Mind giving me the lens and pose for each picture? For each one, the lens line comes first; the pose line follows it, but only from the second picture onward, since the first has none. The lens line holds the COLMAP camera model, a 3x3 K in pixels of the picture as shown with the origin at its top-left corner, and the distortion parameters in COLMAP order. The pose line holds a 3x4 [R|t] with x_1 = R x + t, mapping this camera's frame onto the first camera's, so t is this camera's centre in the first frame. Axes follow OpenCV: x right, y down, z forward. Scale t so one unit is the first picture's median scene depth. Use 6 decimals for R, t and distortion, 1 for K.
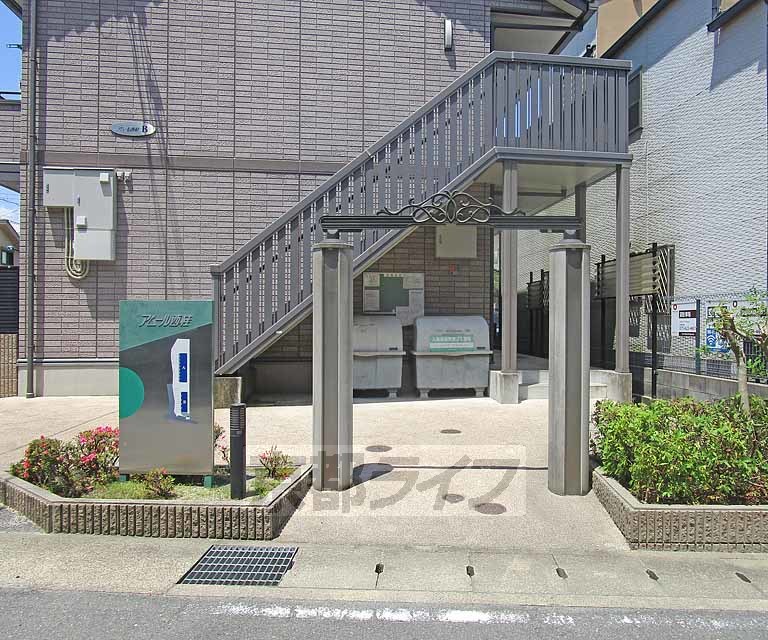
lens RADIAL K [[566.9, 0, 384.5], [0, 566.9, 321.2], [0, 0, 1]] dist [-0.031881, 0.011528]
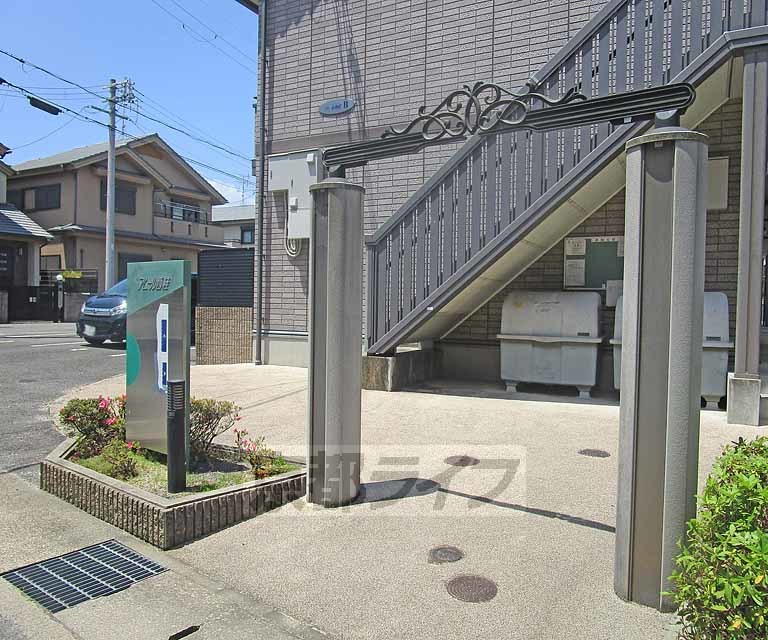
lens RADIAL K [[566.9, 0, 384.2], [0, 566.9, 317.6], [0, 0, 1]] dist [-0.031881, 0.011528]
pose [[0.833470, 0.026357, -0.551936, 0.197968], [-0.016193, 0.999598, 0.023283, 0.012108], [0.552327, -0.010468, 0.833562, 0.201826]]
